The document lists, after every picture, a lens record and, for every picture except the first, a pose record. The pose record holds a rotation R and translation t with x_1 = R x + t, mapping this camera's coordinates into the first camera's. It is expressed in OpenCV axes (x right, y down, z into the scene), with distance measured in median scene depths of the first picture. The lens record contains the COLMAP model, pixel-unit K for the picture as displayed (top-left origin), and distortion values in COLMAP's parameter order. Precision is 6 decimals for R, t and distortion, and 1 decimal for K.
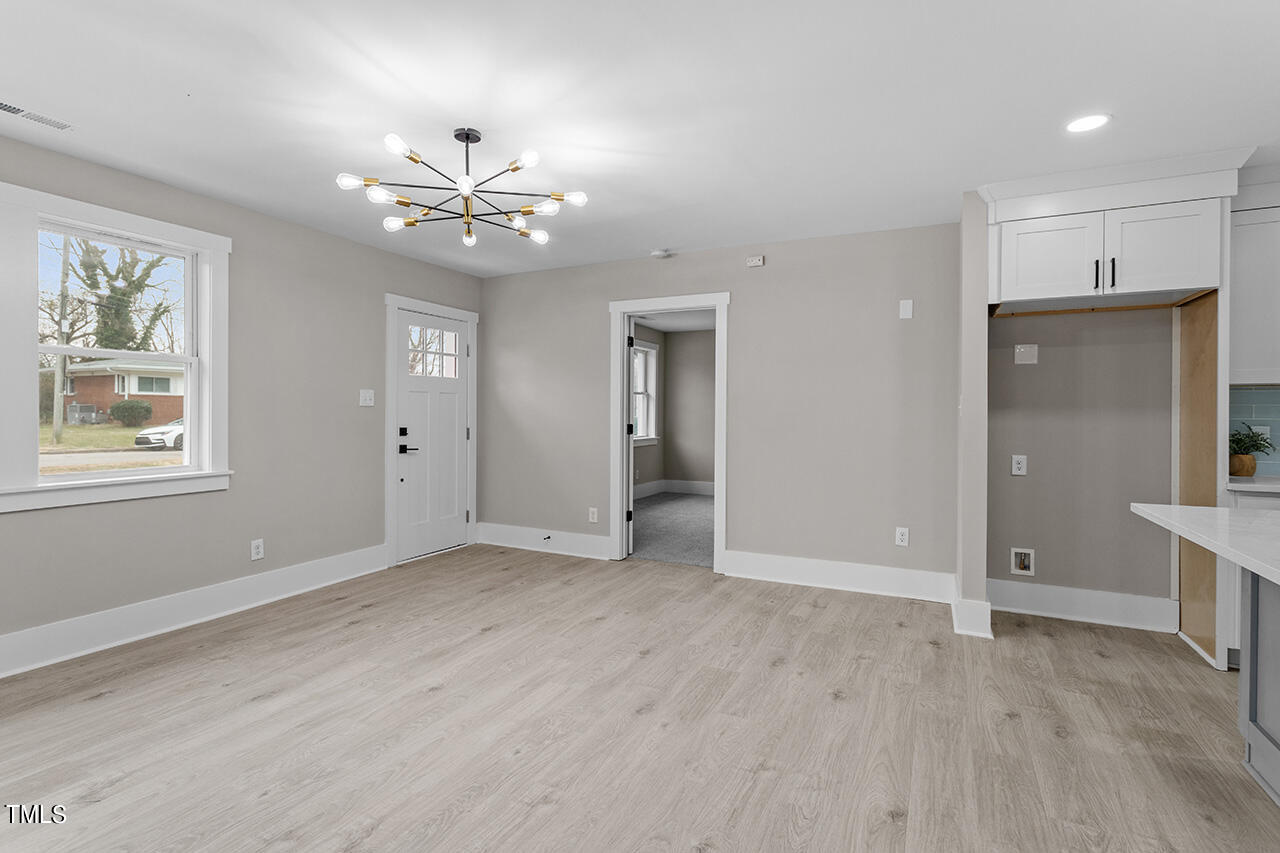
lens RADIAL K [[612.6, 0, 637.6], [0, 612.6, 416.5], [0, 0, 1]] dist [-0.001439, -0.000273]
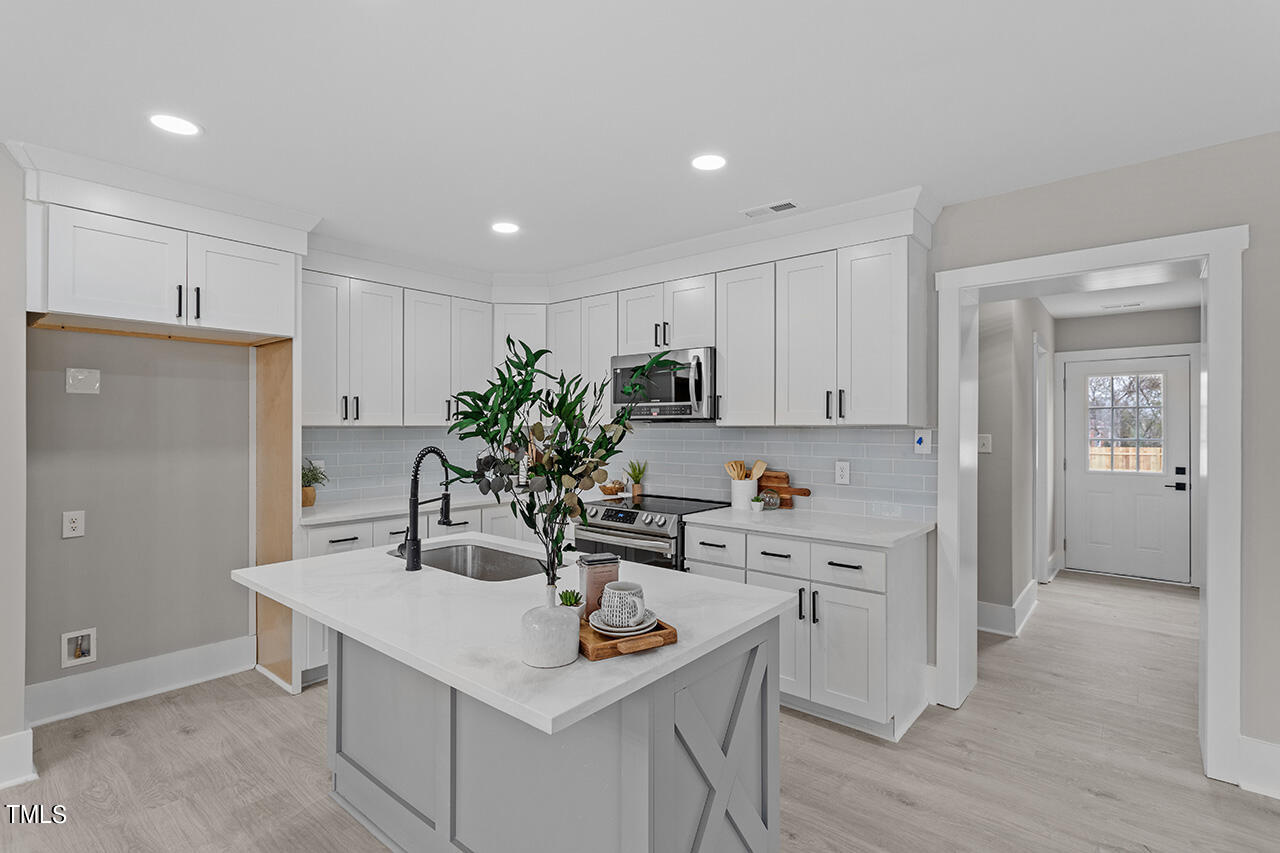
lens RADIAL K [[602.8, 0, 639.3], [0, 602.8, 422.6], [0, 0, 1]] dist [-0.000555, -0.000329]
pose [[0.236701, 0.000766, 0.971582, 0.059424], [0.005392, 0.999983, -0.002102, -0.047372], [-0.971568, 0.005736, 0.236692, 0.139201]]
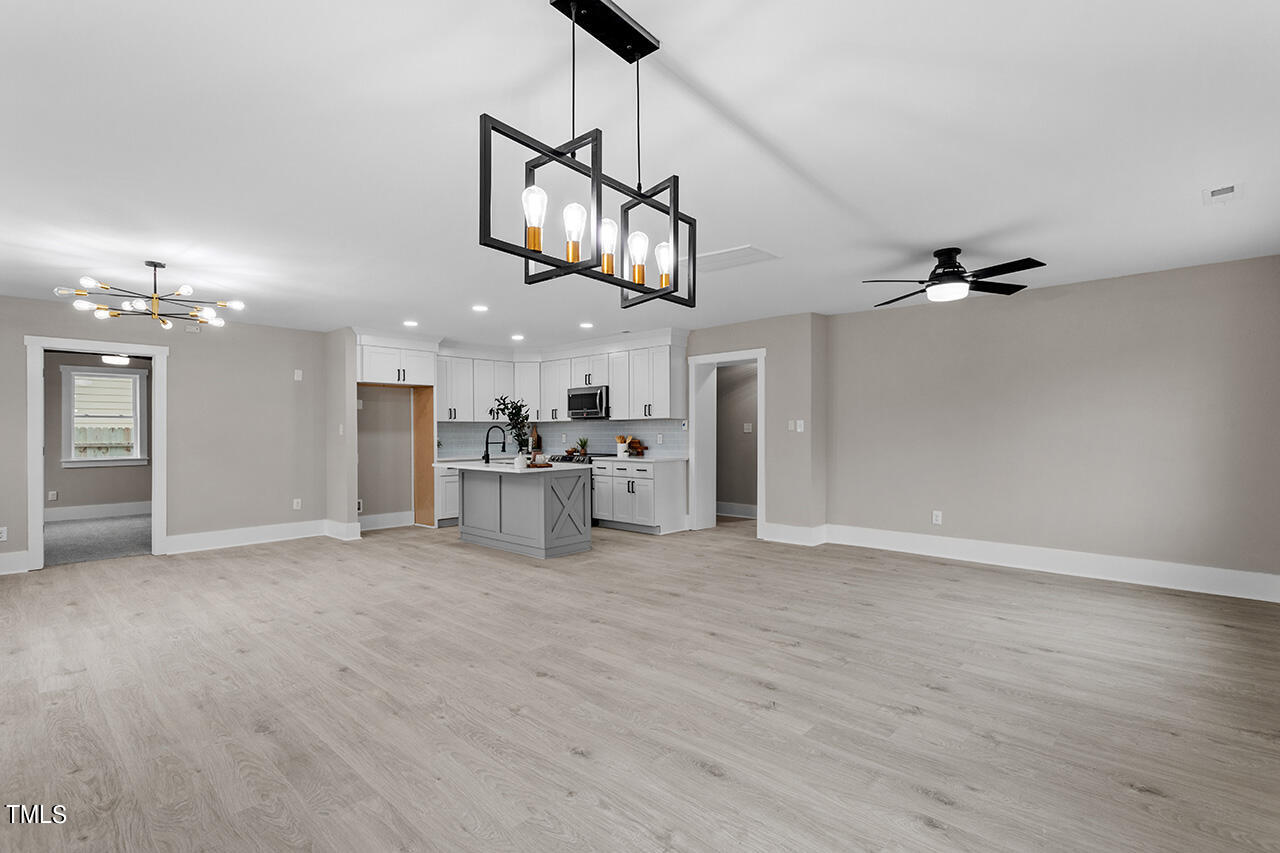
lens RADIAL K [[614.2, 0, 640.0], [0, 614.2, 426.5], [0, 0, 1]] dist [-0.001623, 0.000285]
pose [[0.287799, 0.000132, 0.957691, -1.151982], [0.013878, 0.999894, -0.004308, -0.006775], [-0.957590, 0.014531, 0.287766, -0.535336]]
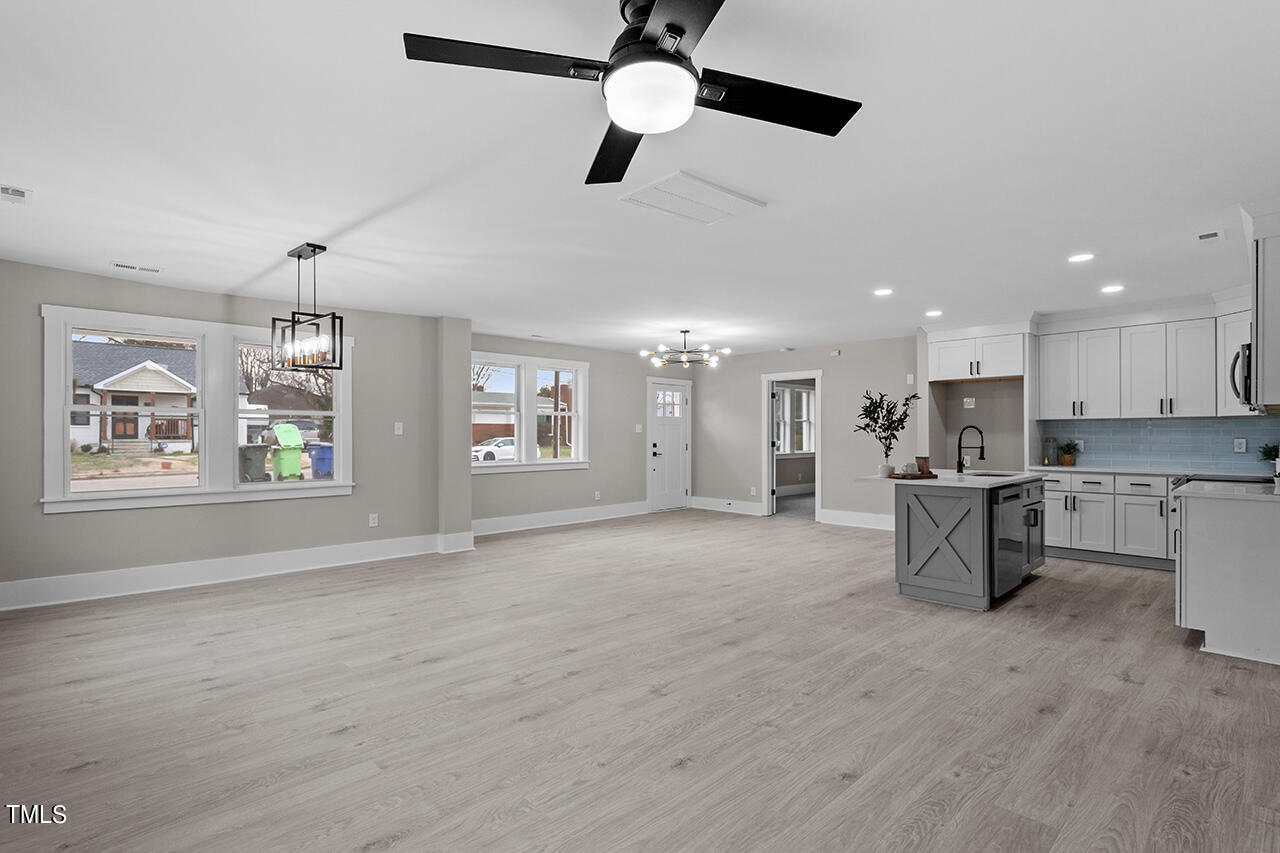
lens RADIAL K [[614.2, 0, 640.0], [0, 614.2, 426.5], [0, 0, 1]] dist [-0.001623, 0.000285]
pose [[0.939182, -0.010628, -0.343257, 0.361200], [0.003846, 0.999784, -0.020433, 0.006745], [0.343400, 0.017871, 0.939019, -1.252529]]
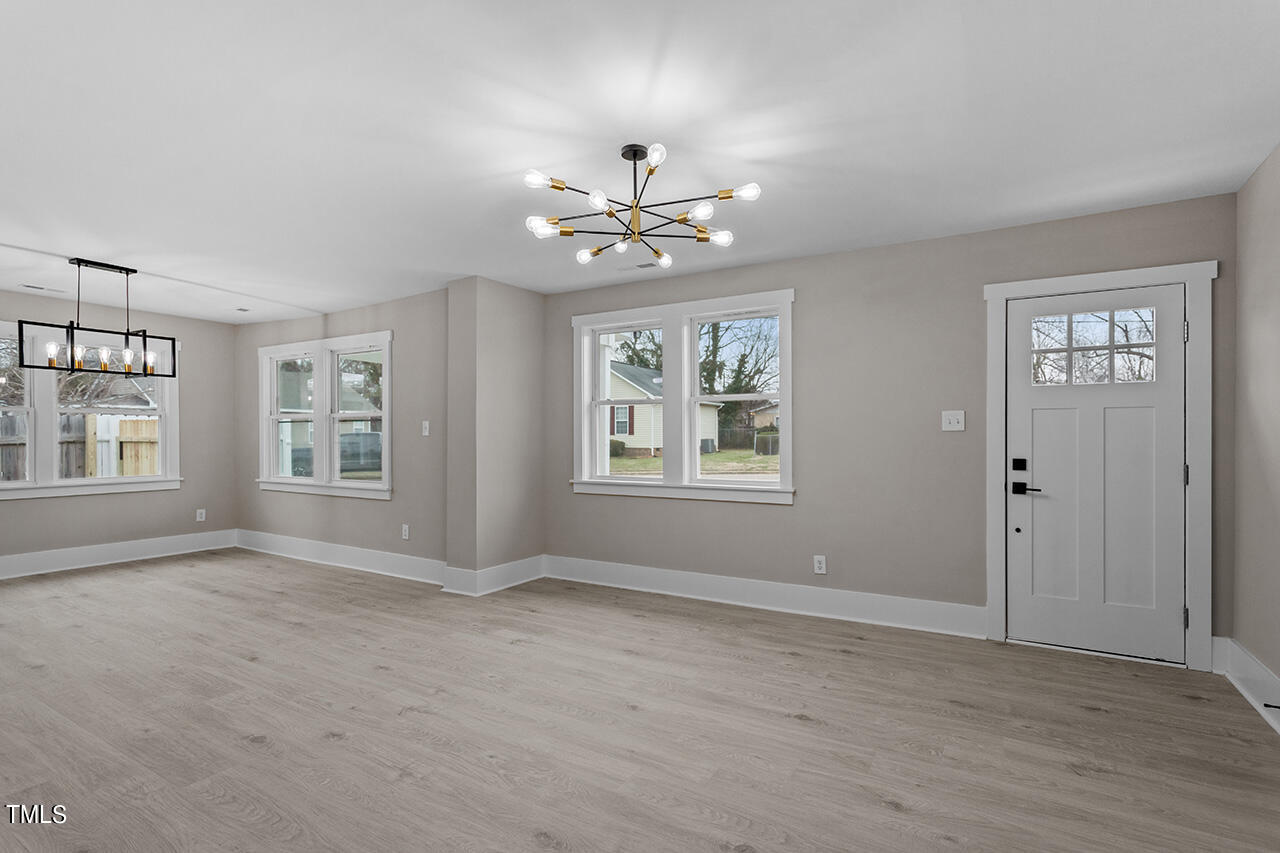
lens RADIAL K [[607.0, 0, 641.0], [0, 607.0, 439.2], [0, 0, 1]] dist [-0.000054, 0.000567]
pose [[-0.069725, -0.003133, -0.997561, 0.537526], [-0.007210, 0.999971, -0.002637, -0.000507], [0.997540, 0.007008, -0.069746, 0.852435]]
